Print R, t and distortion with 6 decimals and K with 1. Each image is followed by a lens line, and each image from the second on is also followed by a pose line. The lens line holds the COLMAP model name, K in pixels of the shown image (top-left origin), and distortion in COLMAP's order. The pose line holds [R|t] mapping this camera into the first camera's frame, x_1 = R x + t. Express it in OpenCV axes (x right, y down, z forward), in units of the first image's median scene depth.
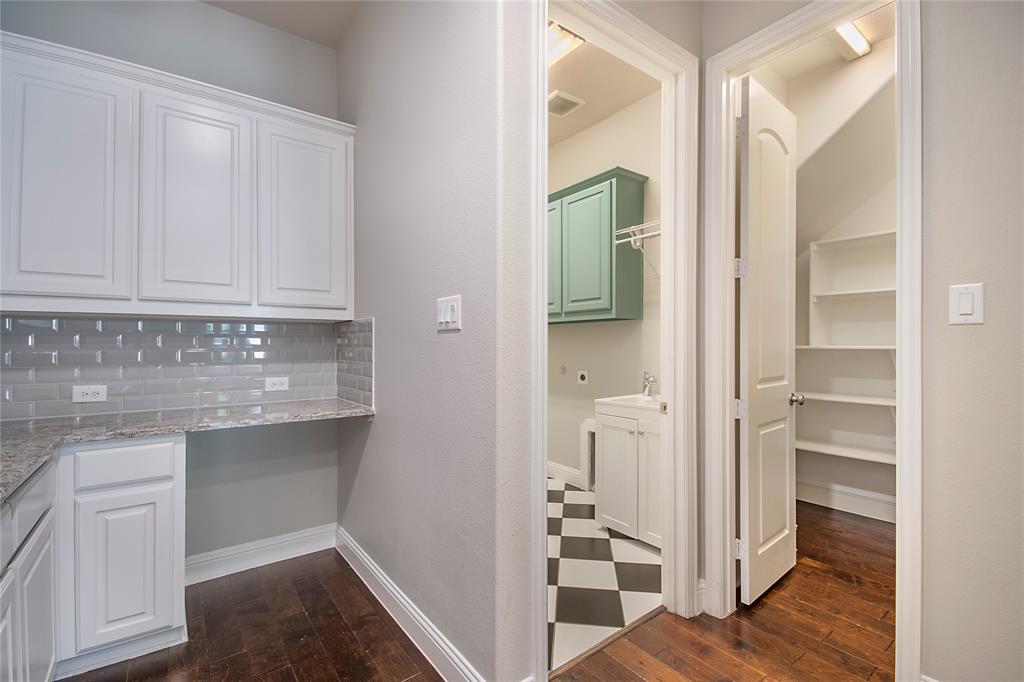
lens RADIAL K [[454.2, 0, 510.7], [0, 454.2, 343.2], [0, 0, 1]] dist [-0.004473, -0.007535]
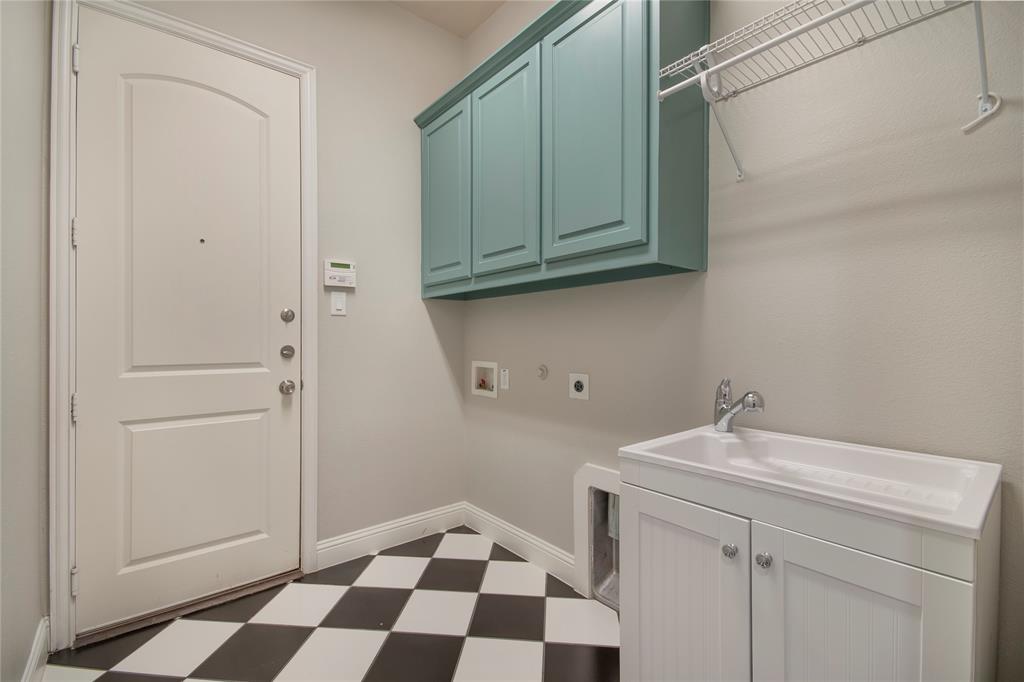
lens RADIAL K [[454.2, 0, 513.9], [0, 454.2, 340.2], [0, 0, 1]] dist [-0.004473, -0.007535]
pose [[0.998739, 0.001182, 0.050188, 0.061989], [-0.001348, 0.999994, 0.003263, 0.021289], [-0.050184, -0.003327, 0.998734, 0.537540]]
